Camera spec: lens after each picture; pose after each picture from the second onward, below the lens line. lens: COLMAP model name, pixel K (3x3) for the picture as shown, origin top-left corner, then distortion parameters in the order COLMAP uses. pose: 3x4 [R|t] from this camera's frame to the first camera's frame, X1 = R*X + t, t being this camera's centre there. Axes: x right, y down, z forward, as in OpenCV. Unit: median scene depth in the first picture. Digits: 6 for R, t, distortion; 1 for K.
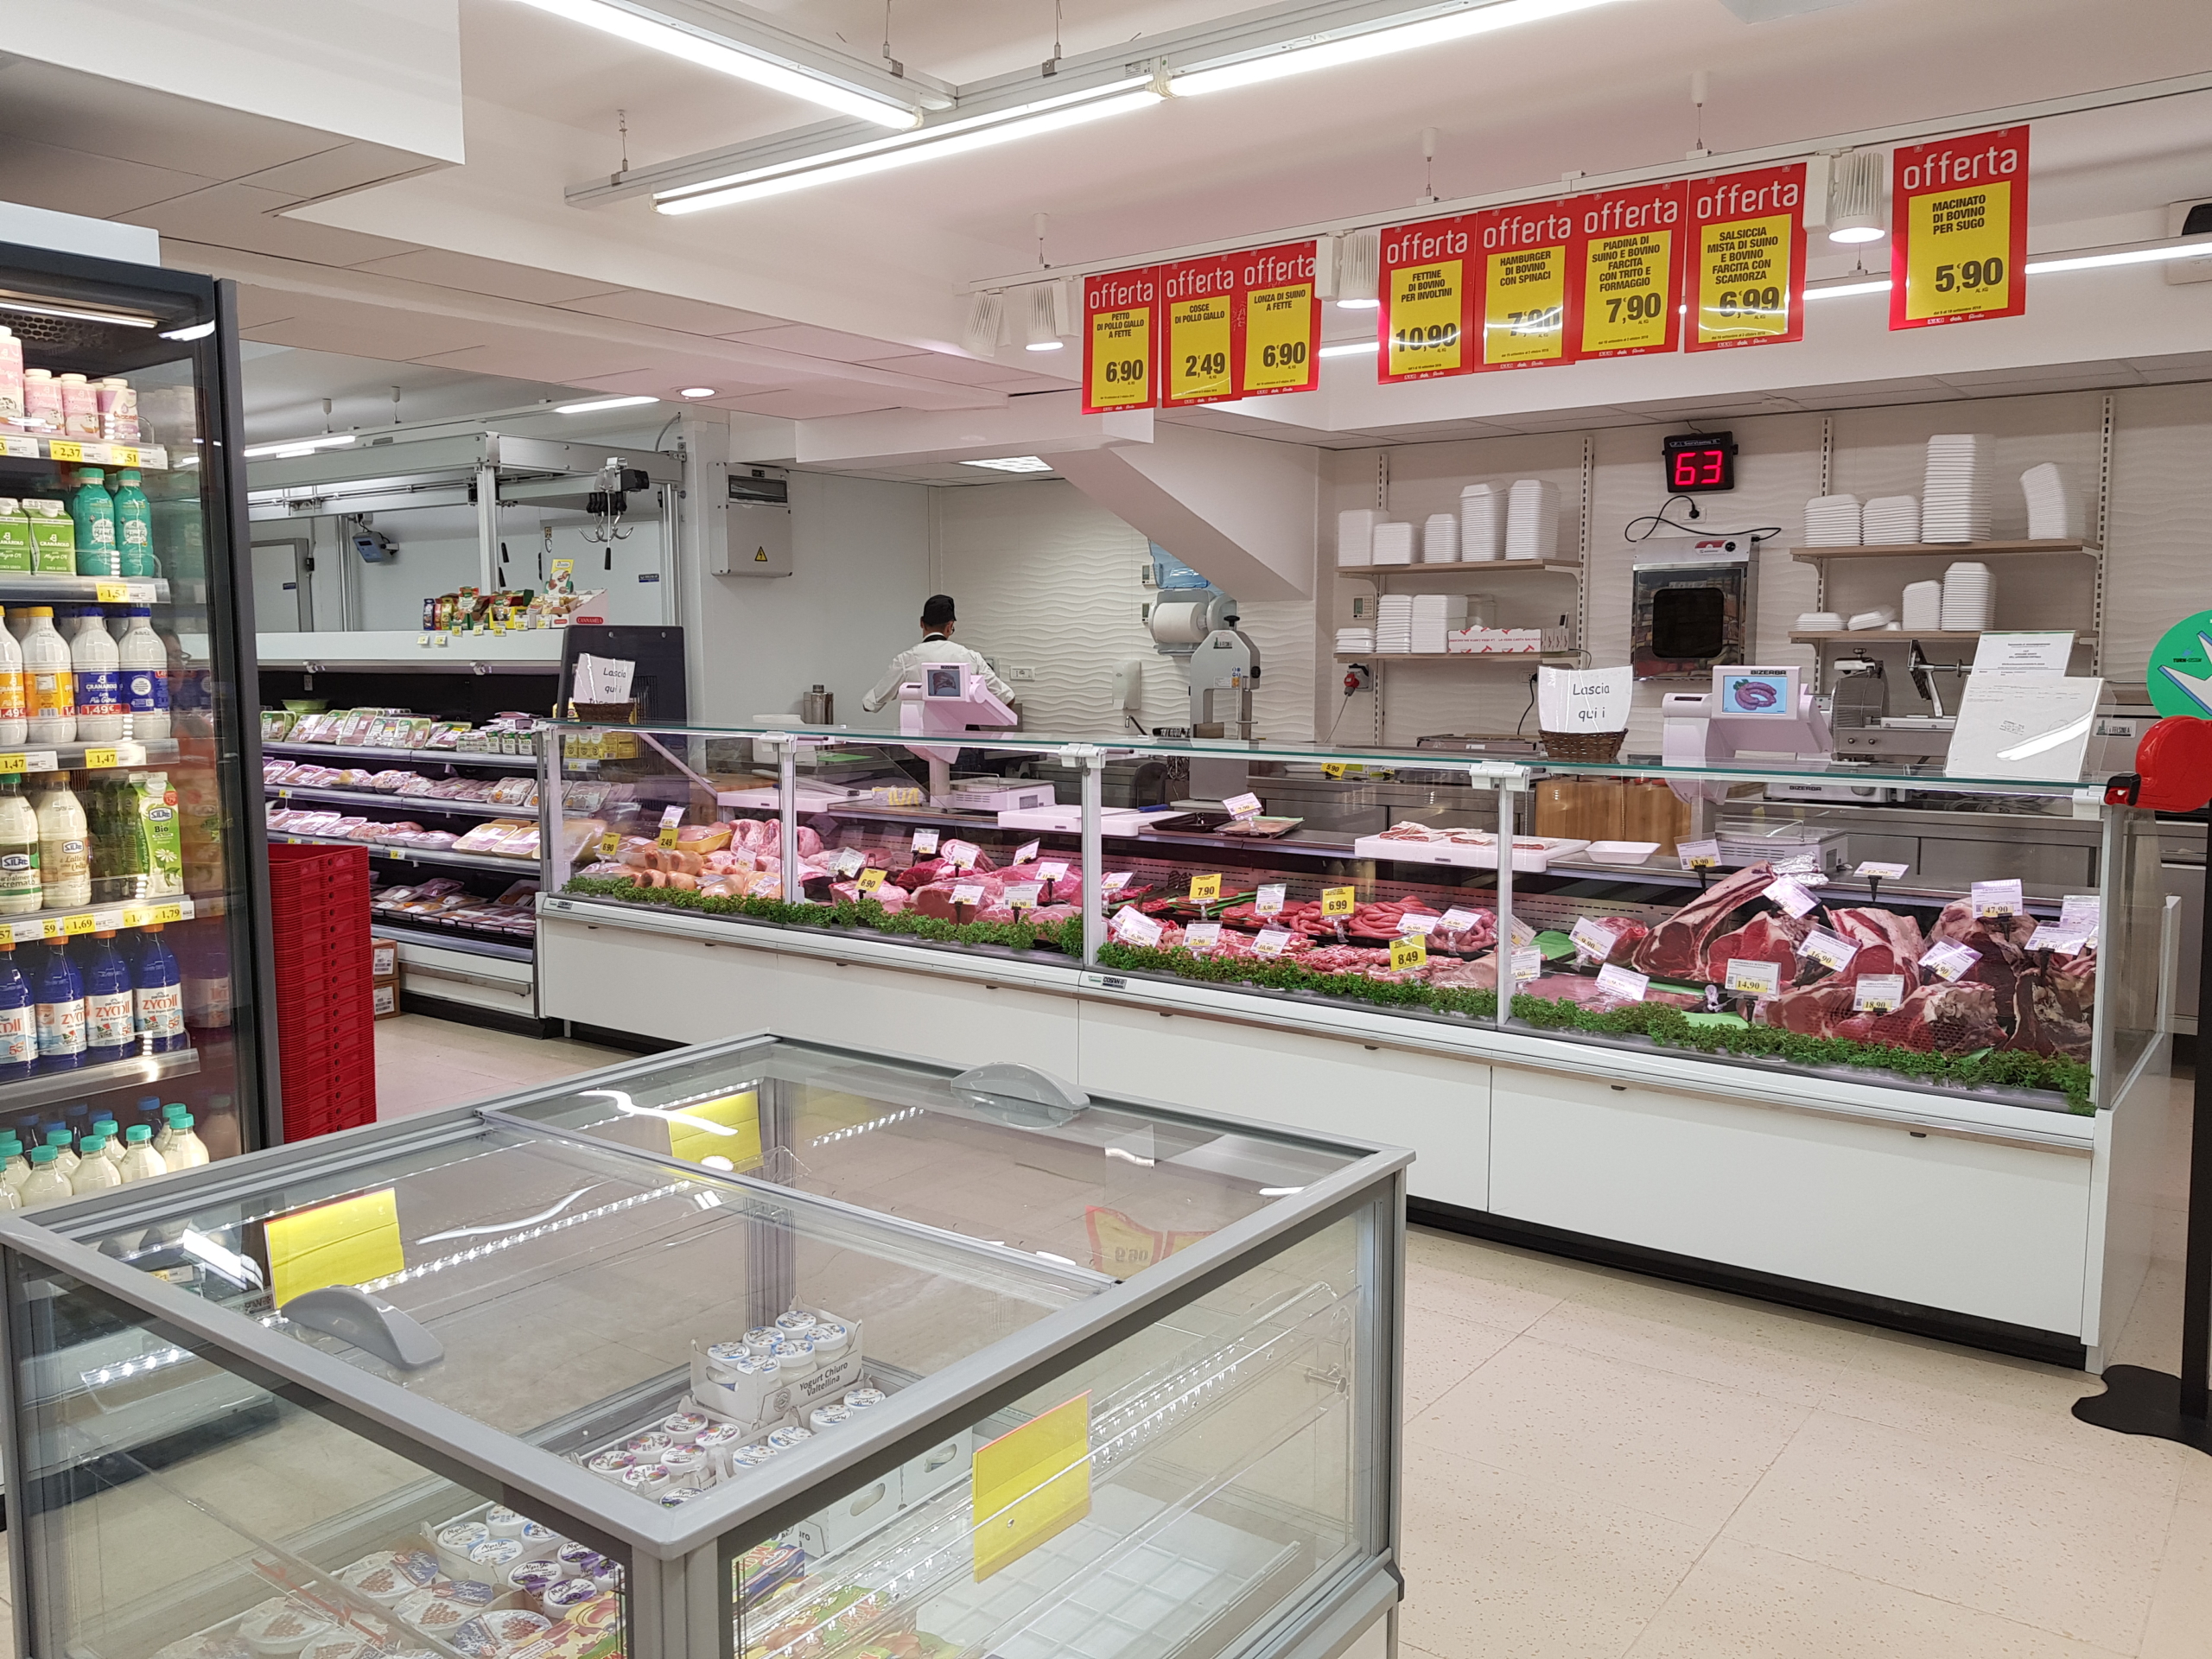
lens RADIAL K [[1744.2, 0, 1106.4], [0, 1744.2, 818.0], [0, 0, 1]] dist [-0.002009, 0.002739]
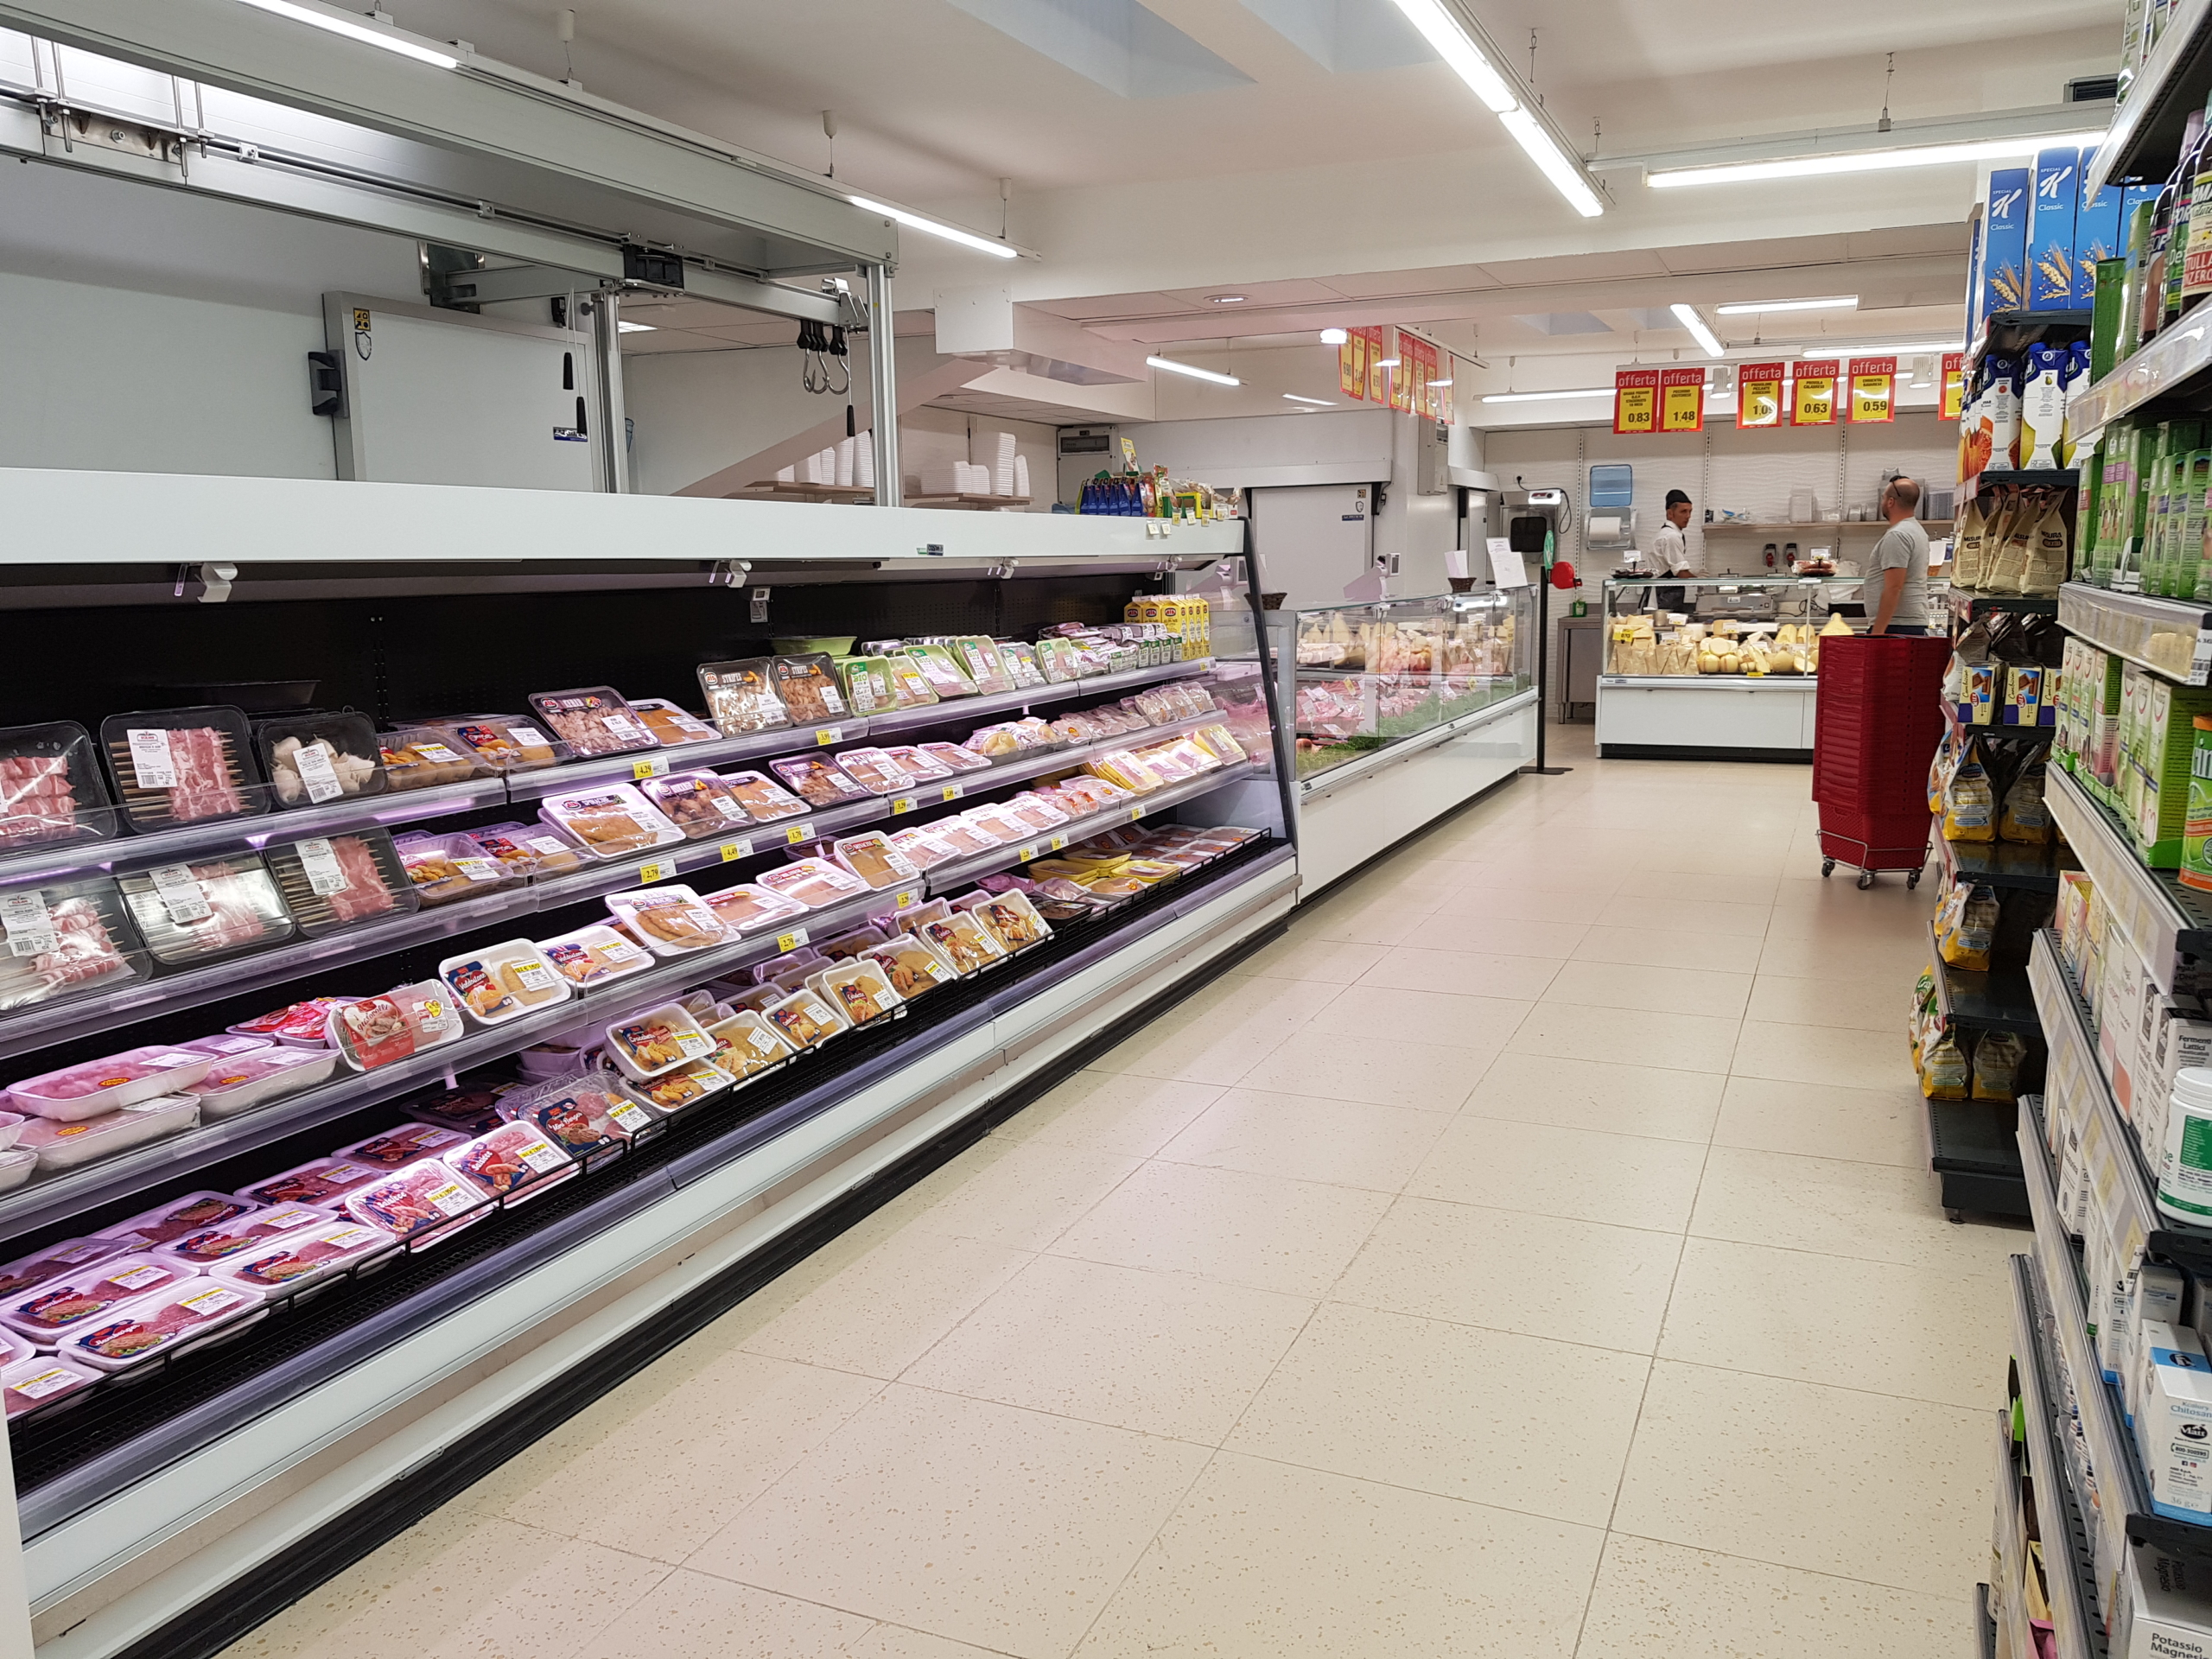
lens RADIAL K [[1744.2, 0, 1106.4], [0, 1744.2, 835.6], [0, 0, 1]] dist [-0.002009, 0.002739]
pose [[-0.219267, -0.154220, 0.963399, -1.713842], [0.103470, 0.978185, 0.180136, -0.163575], [-0.970163, 0.139181, -0.198526, 1.766191]]
